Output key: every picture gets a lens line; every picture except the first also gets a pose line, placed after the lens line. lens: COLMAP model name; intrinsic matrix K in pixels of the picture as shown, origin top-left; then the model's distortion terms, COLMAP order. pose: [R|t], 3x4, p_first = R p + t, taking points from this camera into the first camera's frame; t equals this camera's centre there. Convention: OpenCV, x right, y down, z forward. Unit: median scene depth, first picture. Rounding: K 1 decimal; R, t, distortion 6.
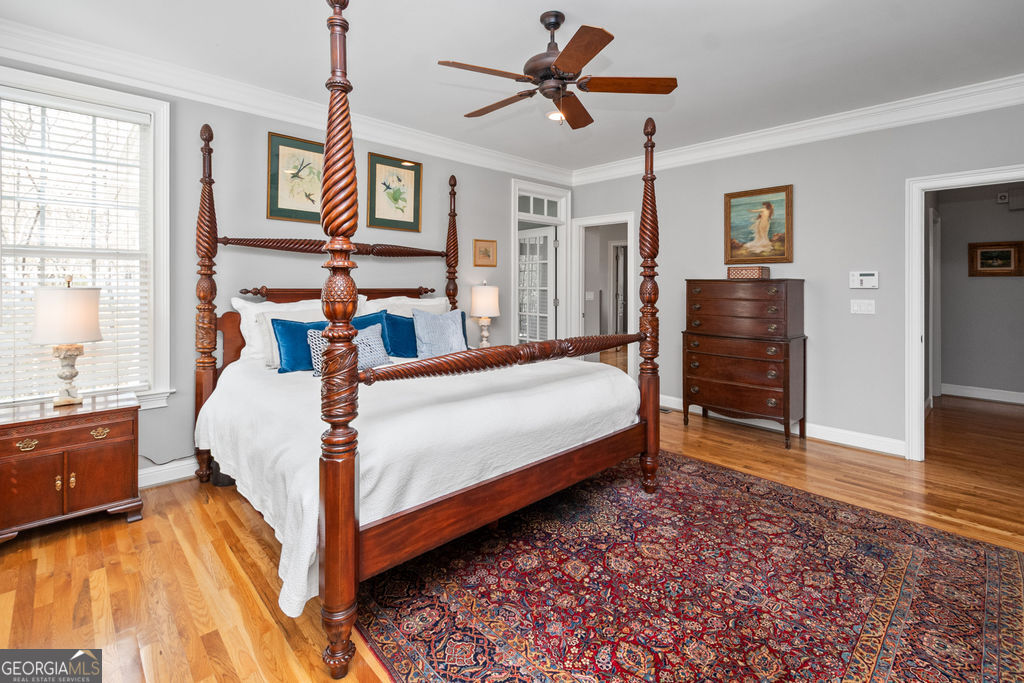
lens RADIAL K [[472.4, 0, 510.6], [0, 472.4, 287.8], [0, 0, 1]] dist [0.005487, -0.000429]
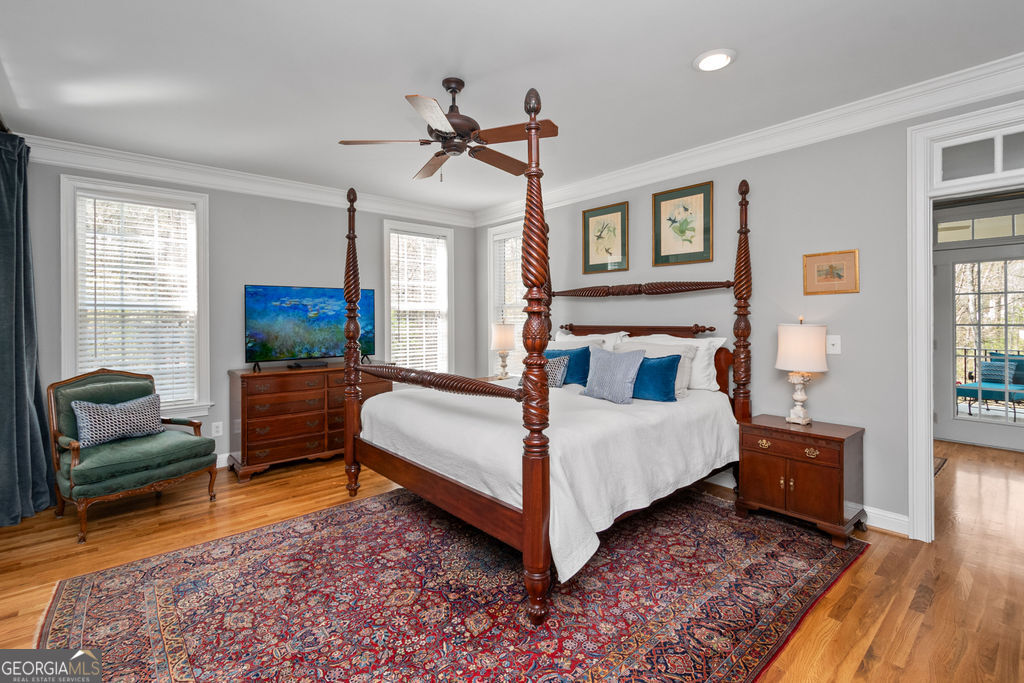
lens RADIAL K [[472.4, 0, 518.7], [0, 472.4, 318.7], [0, 0, 1]] dist [0.005487, -0.000429]
pose [[-0.040102, -0.005871, -0.999178, 1.078388], [-0.005133, 0.999971, -0.005670, -0.010423], [0.999182, 0.004901, -0.040131, 1.085882]]
